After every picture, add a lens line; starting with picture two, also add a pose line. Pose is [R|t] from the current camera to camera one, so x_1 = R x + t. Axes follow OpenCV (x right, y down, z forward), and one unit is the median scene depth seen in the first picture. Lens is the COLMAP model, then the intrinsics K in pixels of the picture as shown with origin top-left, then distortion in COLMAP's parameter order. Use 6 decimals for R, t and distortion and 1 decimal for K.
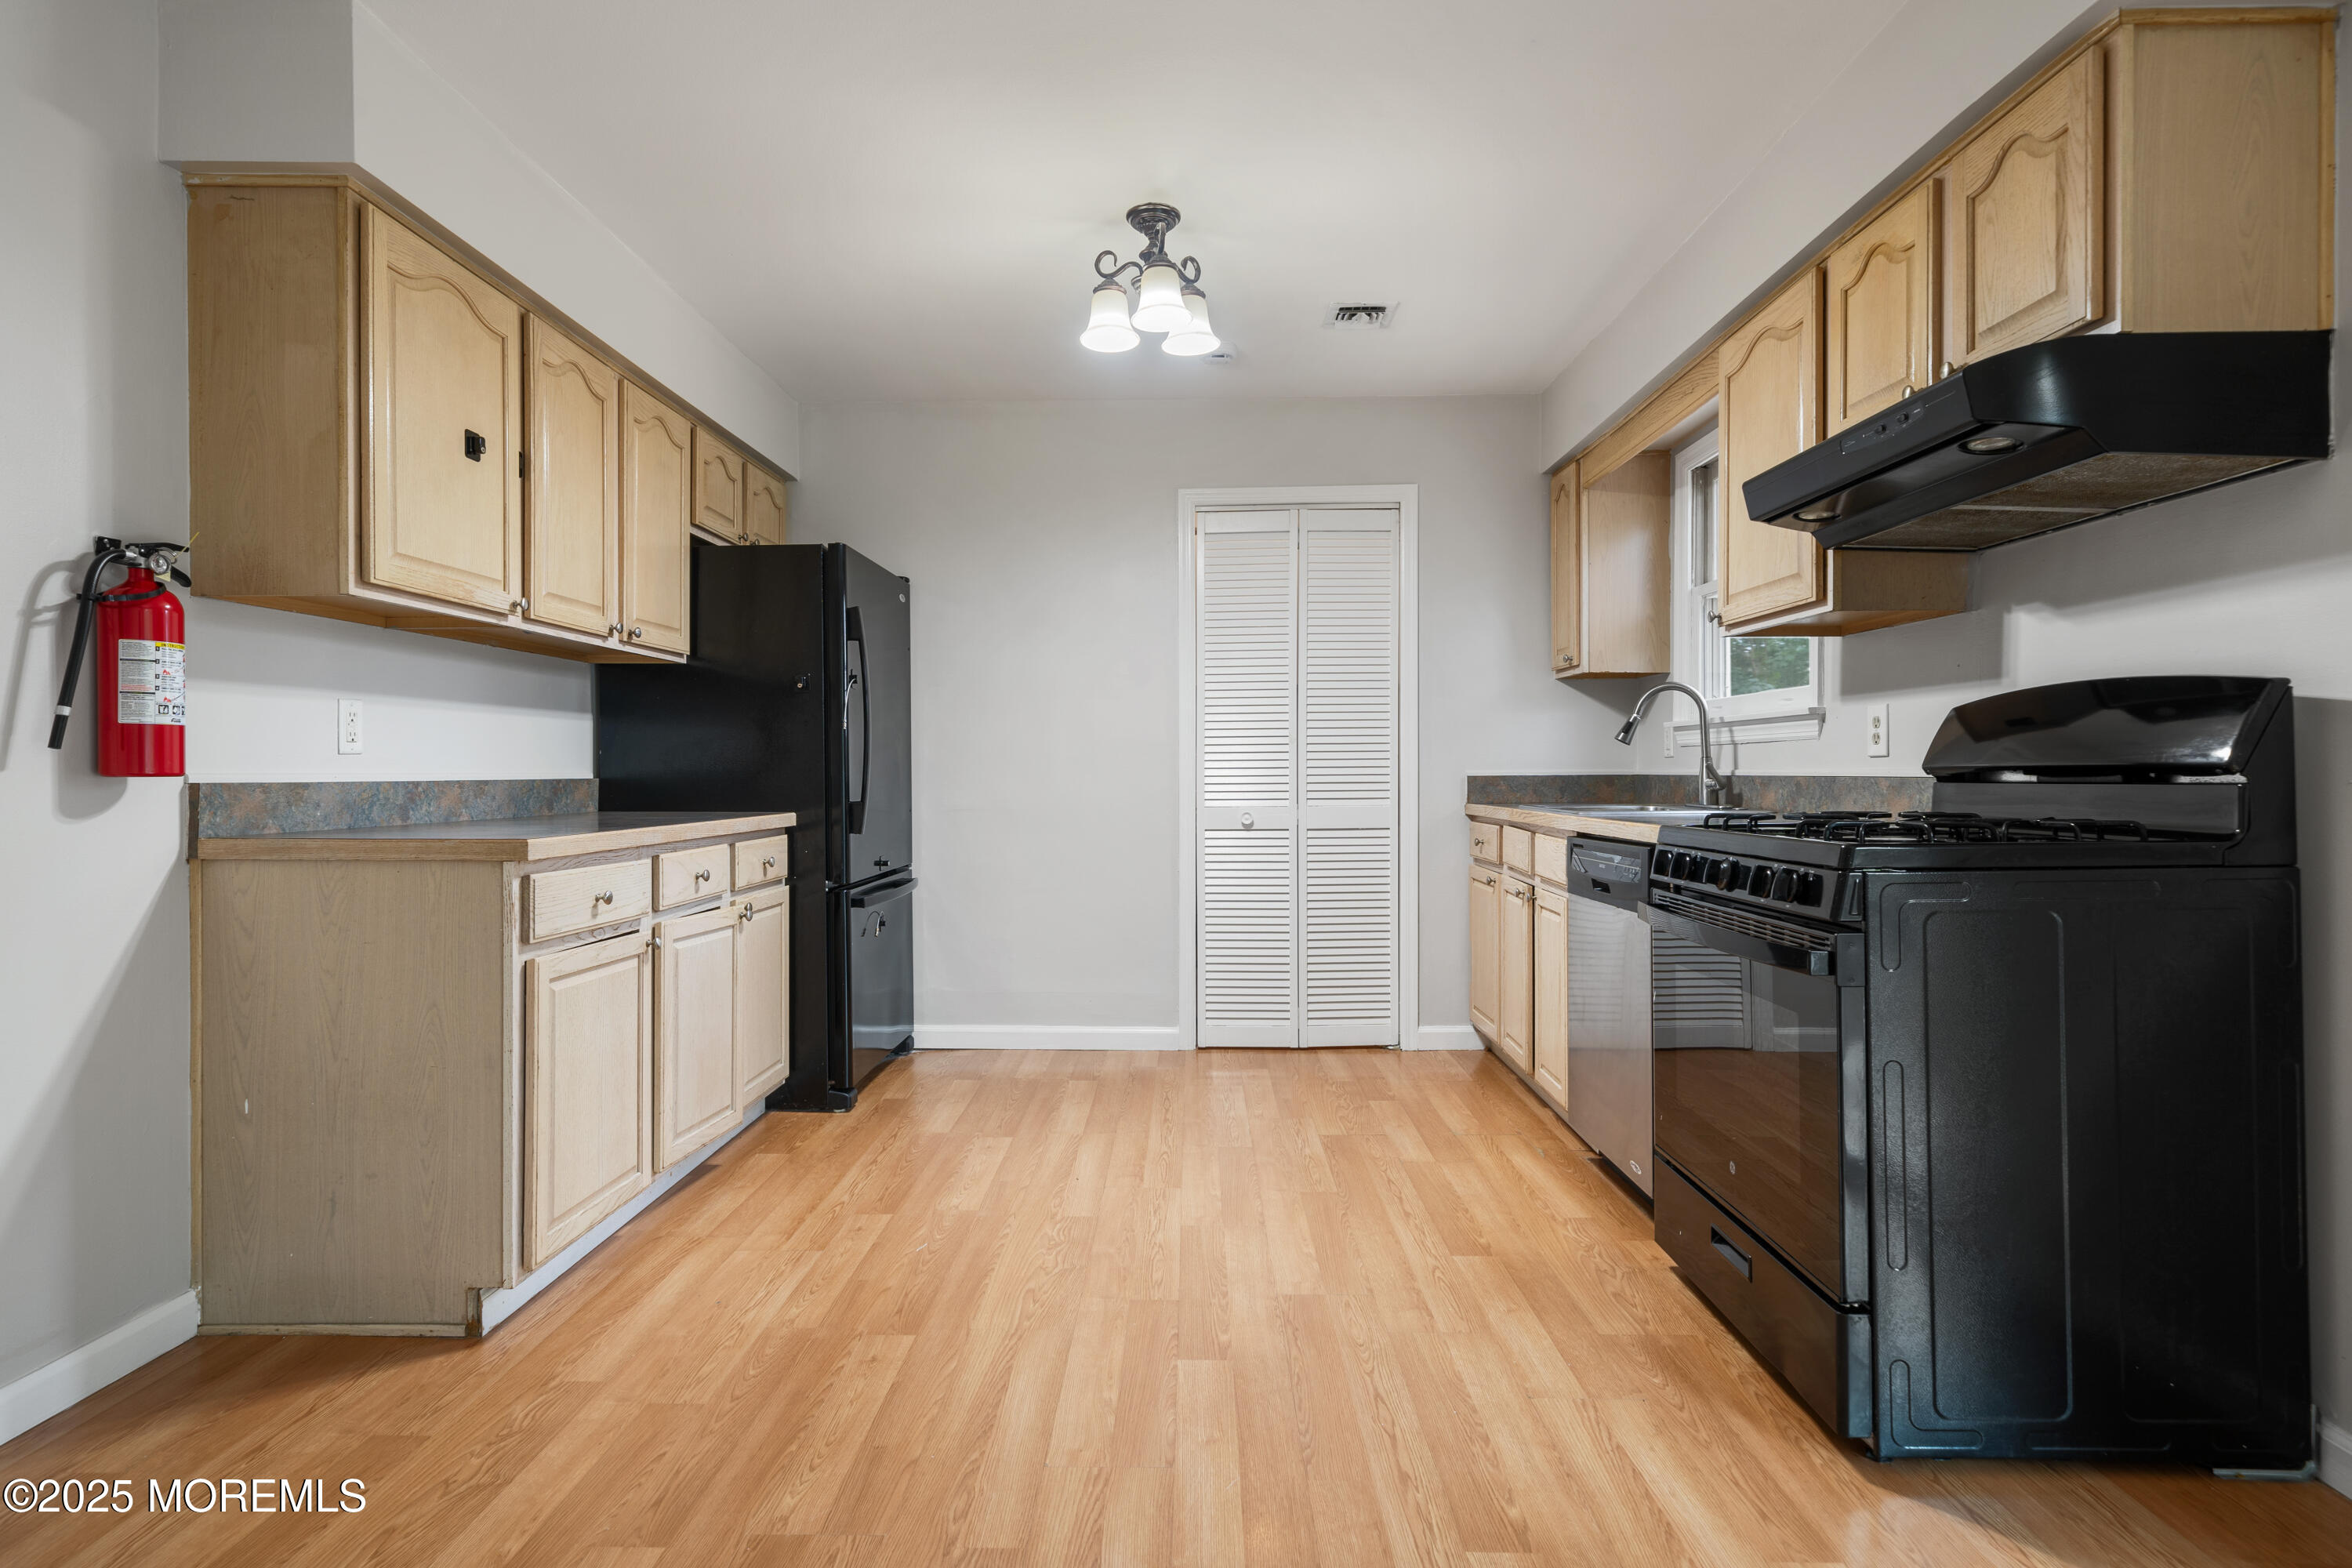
lens RADIAL K [[1186.2, 0, 1165.7], [0, 1186.2, 774.4], [0, 0, 1]] dist [-0.000466, 0.000674]
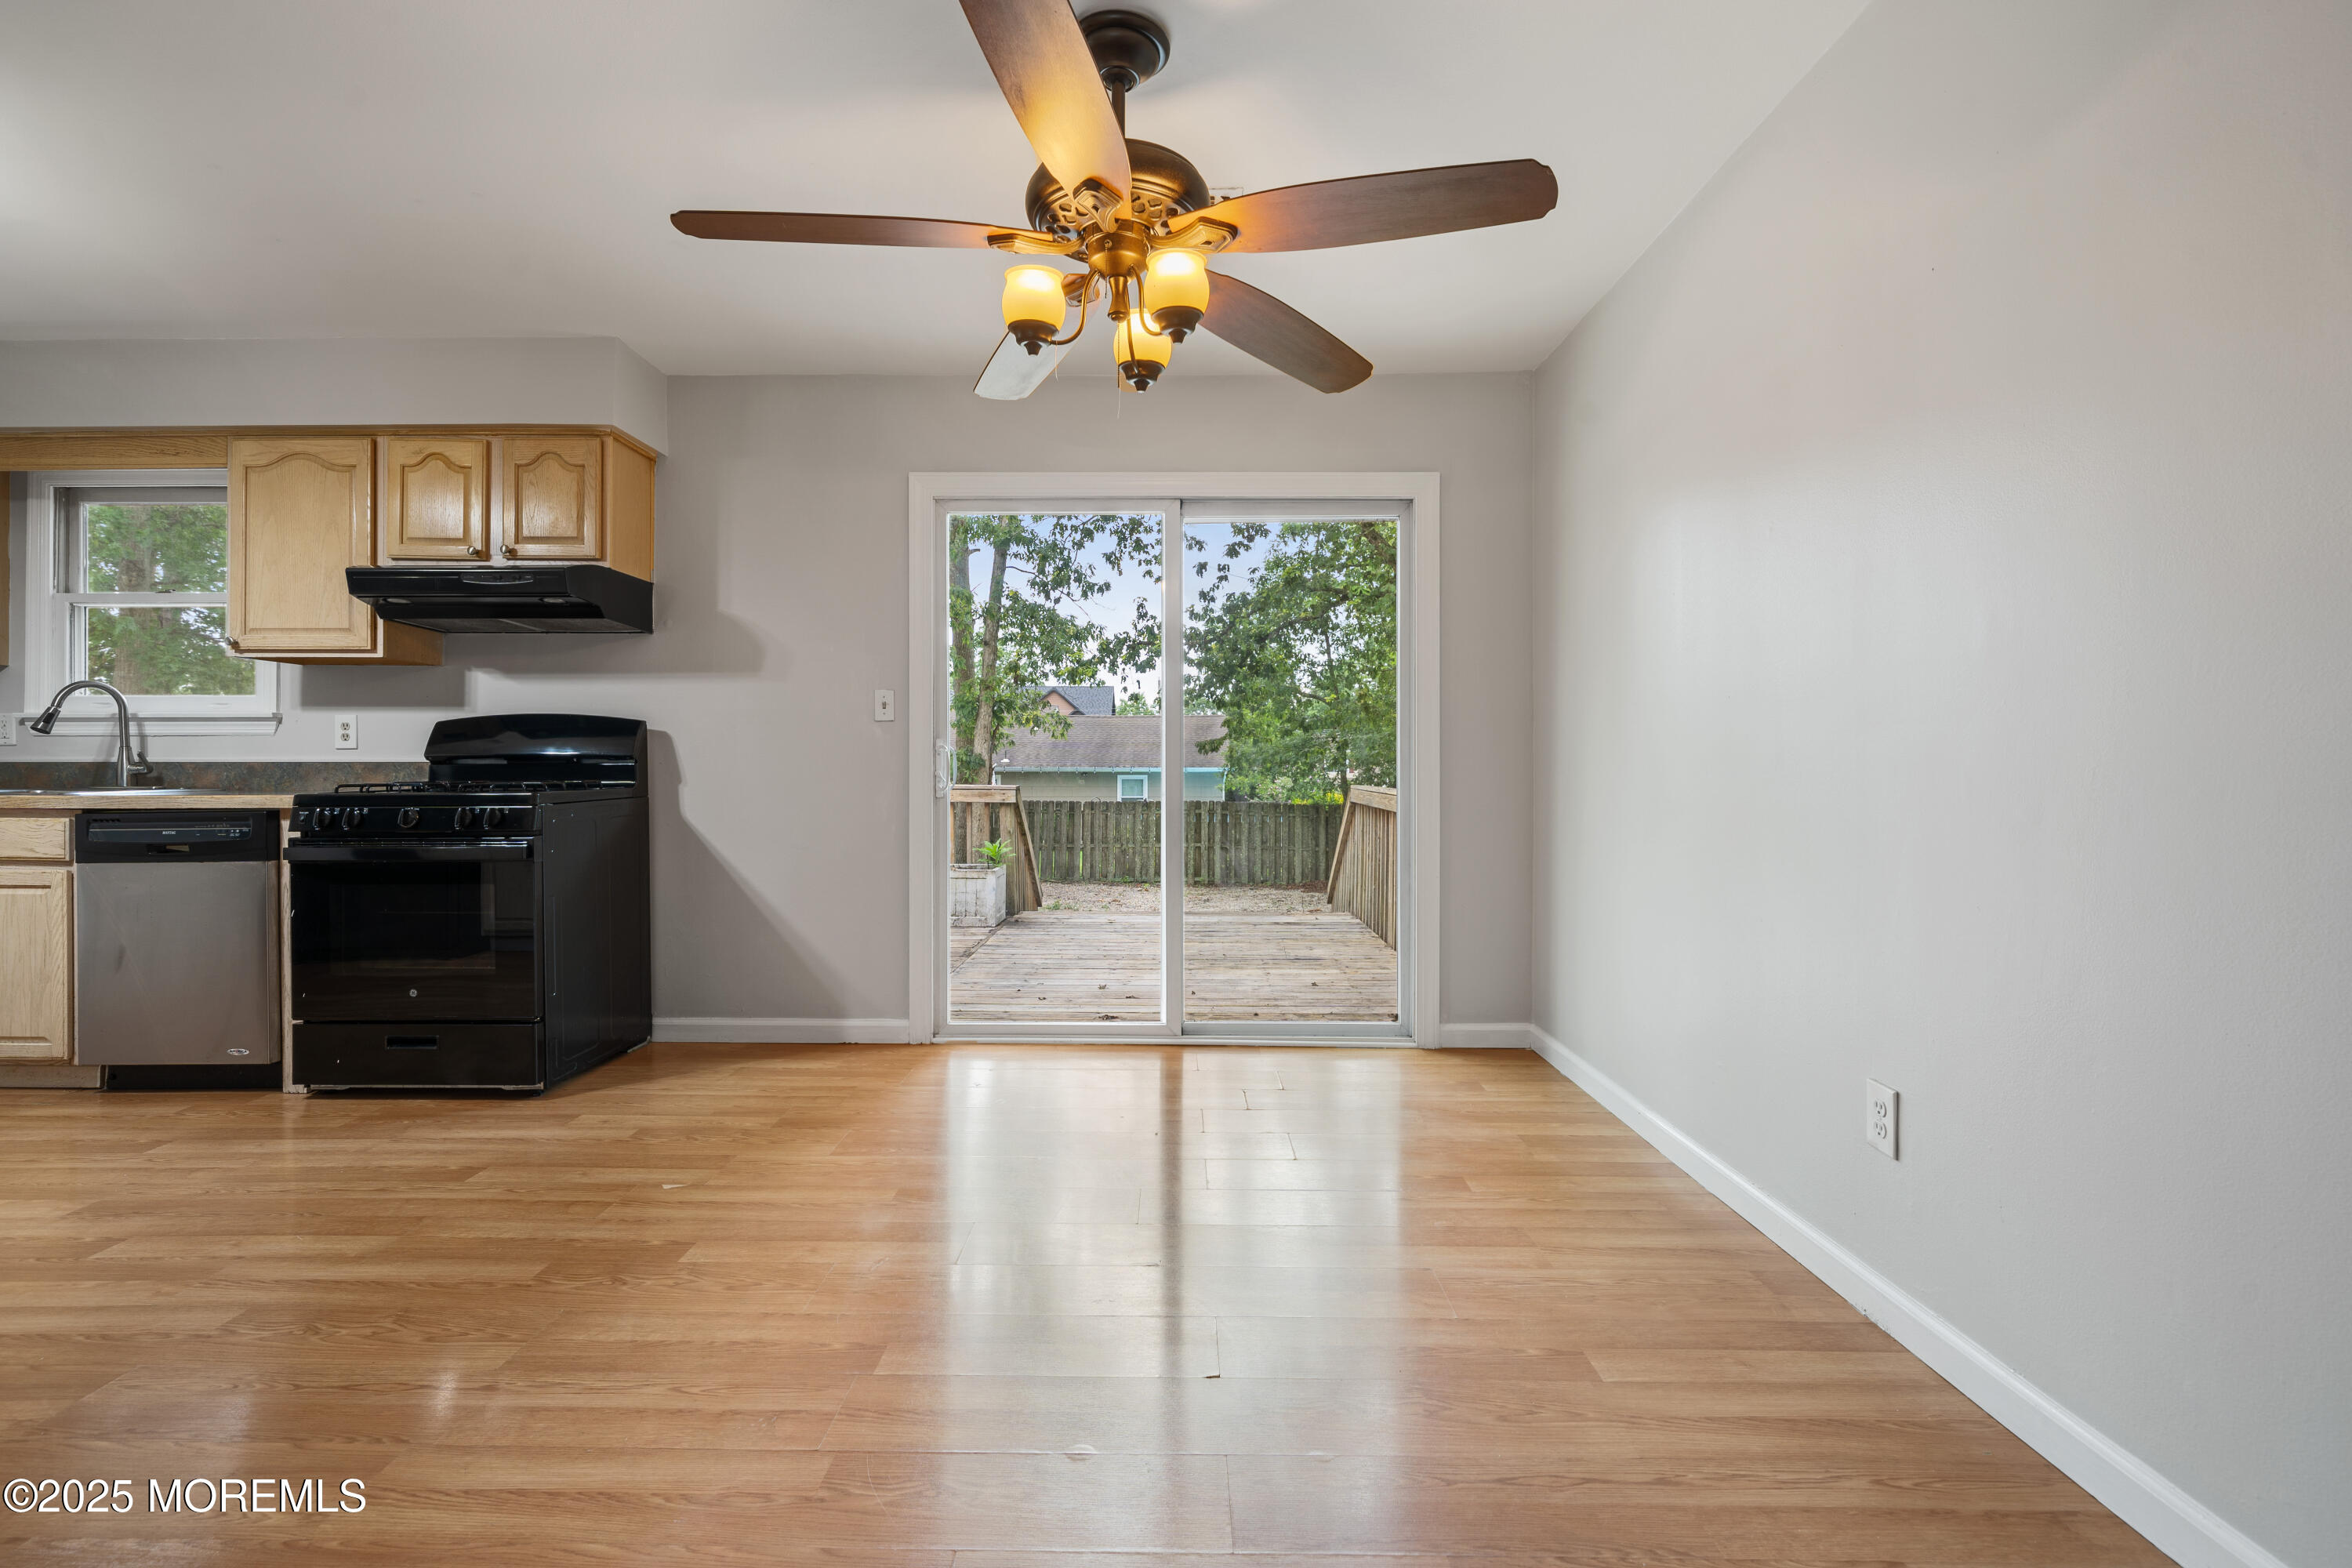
lens RADIAL K [[1049.7, 0, 1158.6], [0, 1049.7, 766.7], [0, 0, 1]] dist [-0.000603, 0.000779]
pose [[-0.010700, 0.002621, 0.999939, -0.724180], [0.002470, 0.999994, -0.002595, 0.013105], [-0.999940, 0.002442, -0.010706, -0.026803]]
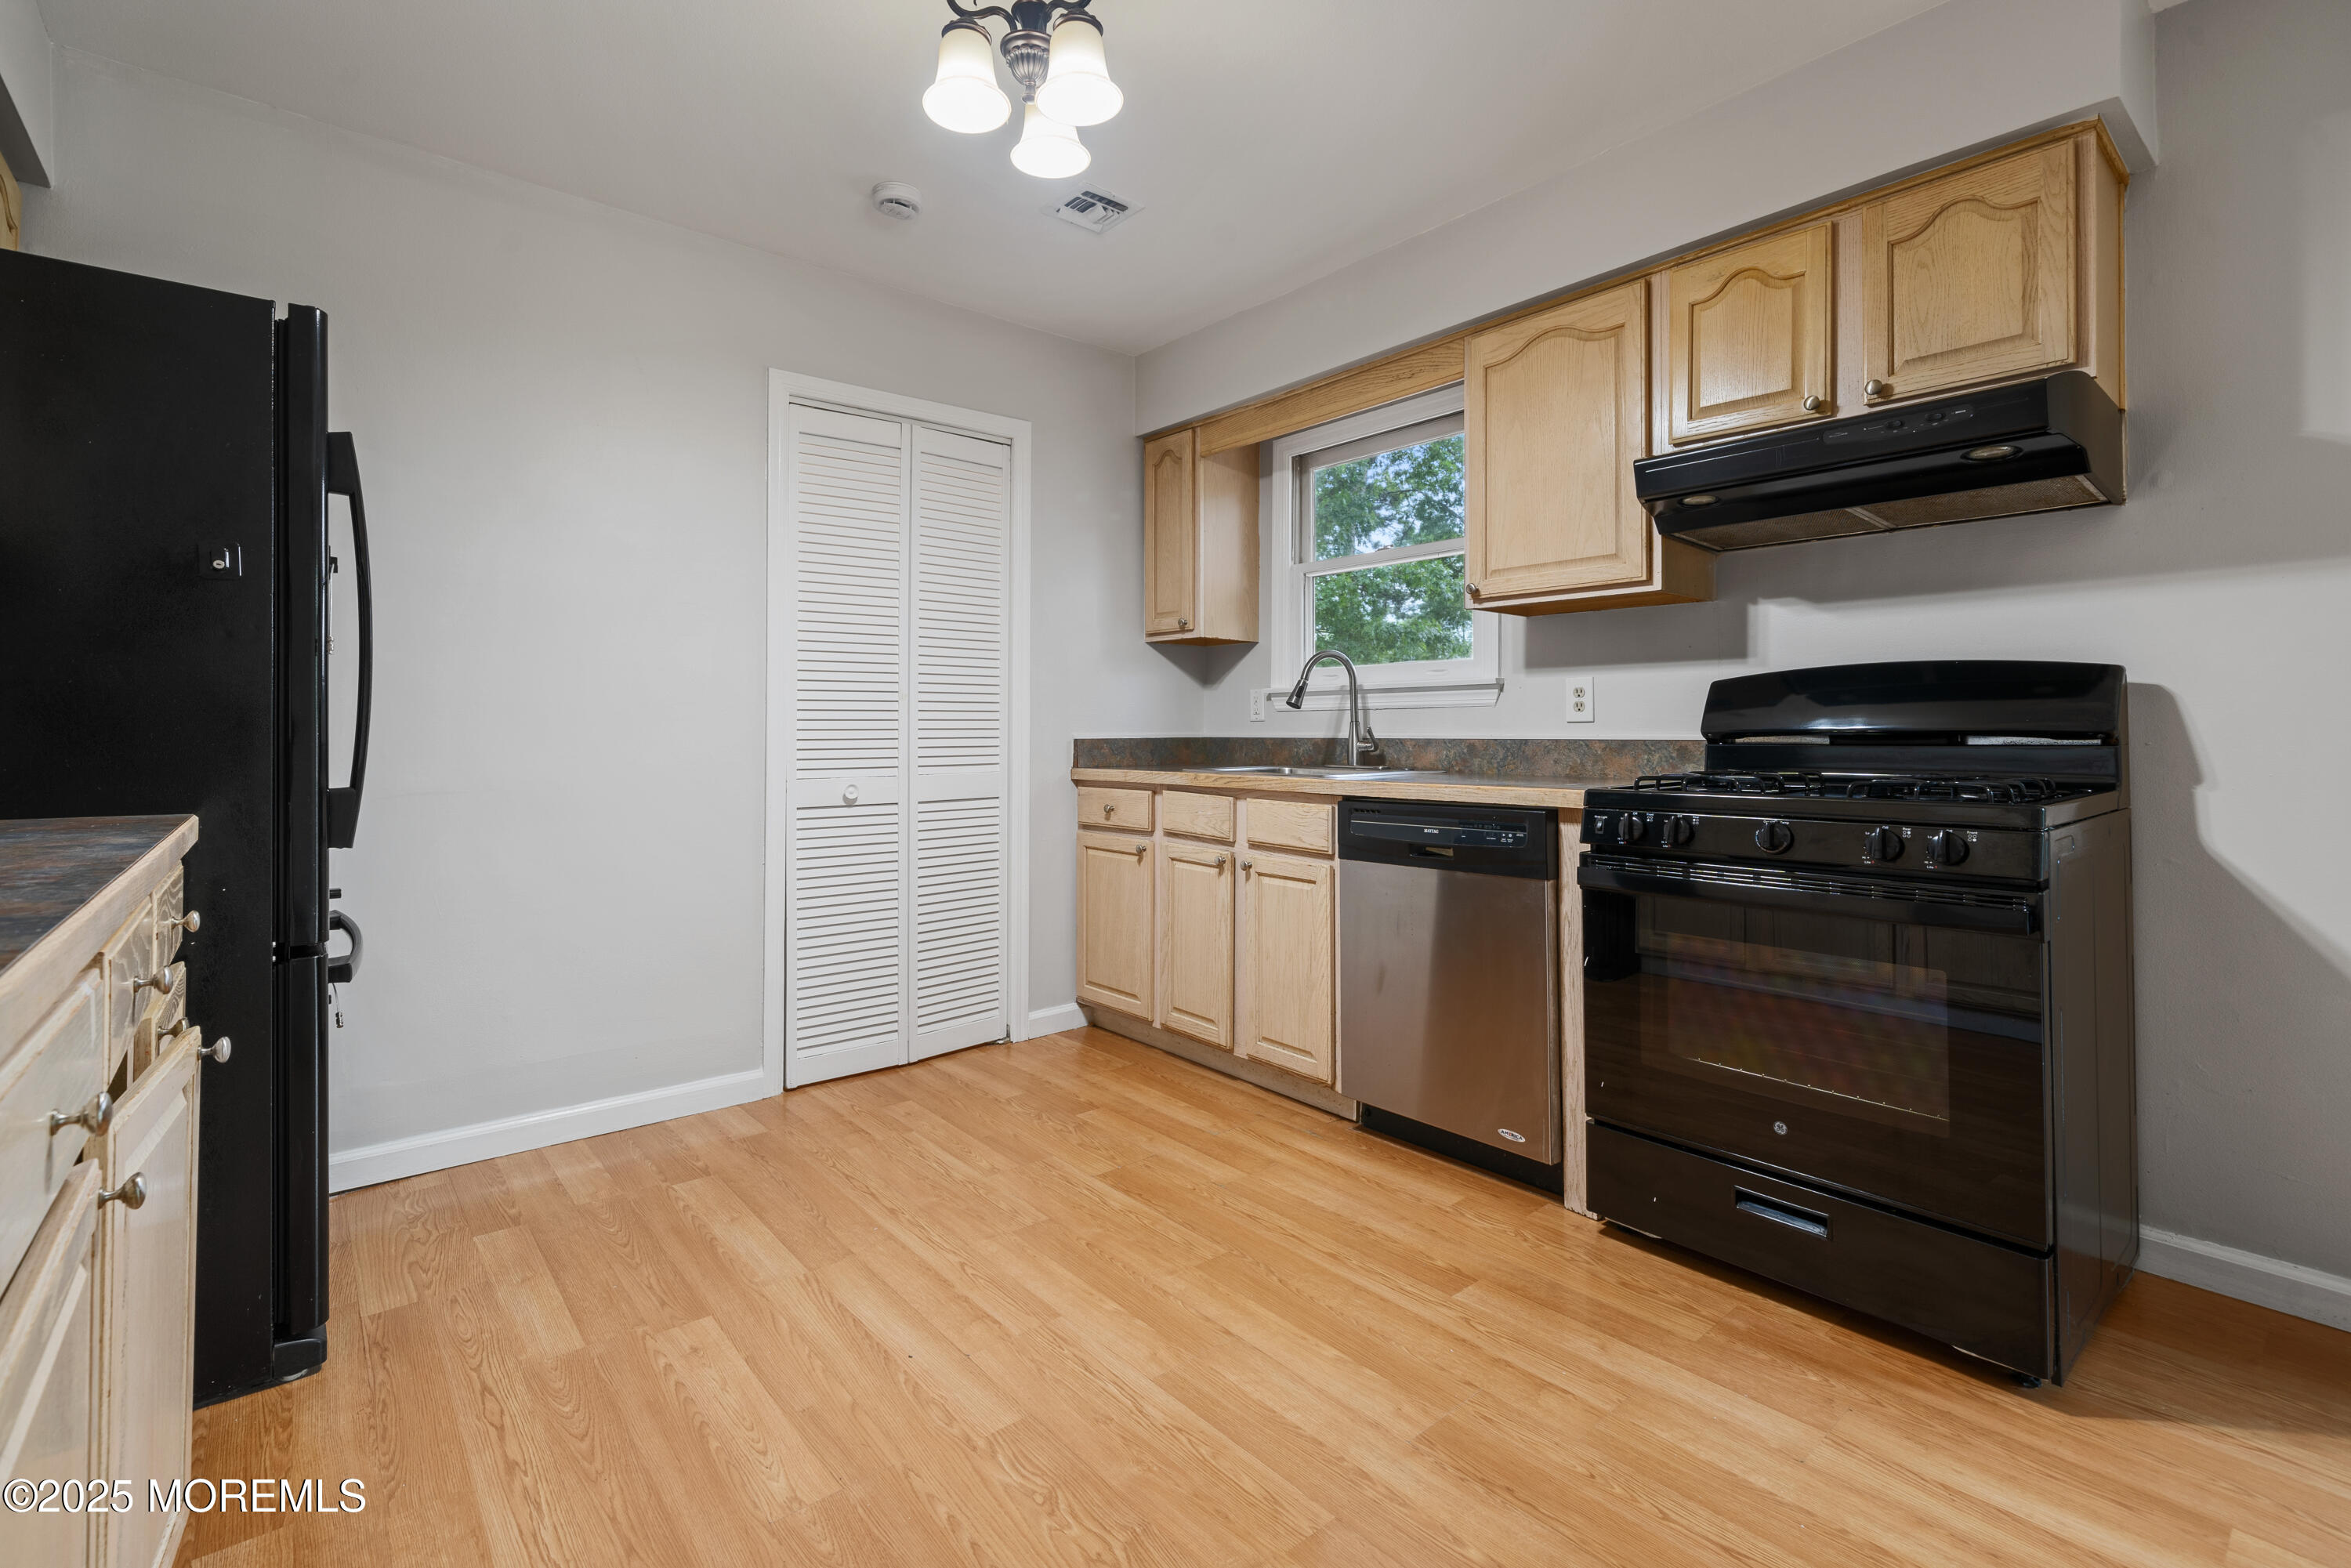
lens RADIAL K [[1046.7, 0, 1161.7], [0, 1046.7, 719.3], [0, 0, 1]] dist [-0.000640, 0.000002]
pose [[0.751994, 0.009874, 0.659096, -0.361924], [0.000506, 0.999879, -0.015557, -0.002003], [-0.659169, 0.012033, 0.751898, 0.479648]]
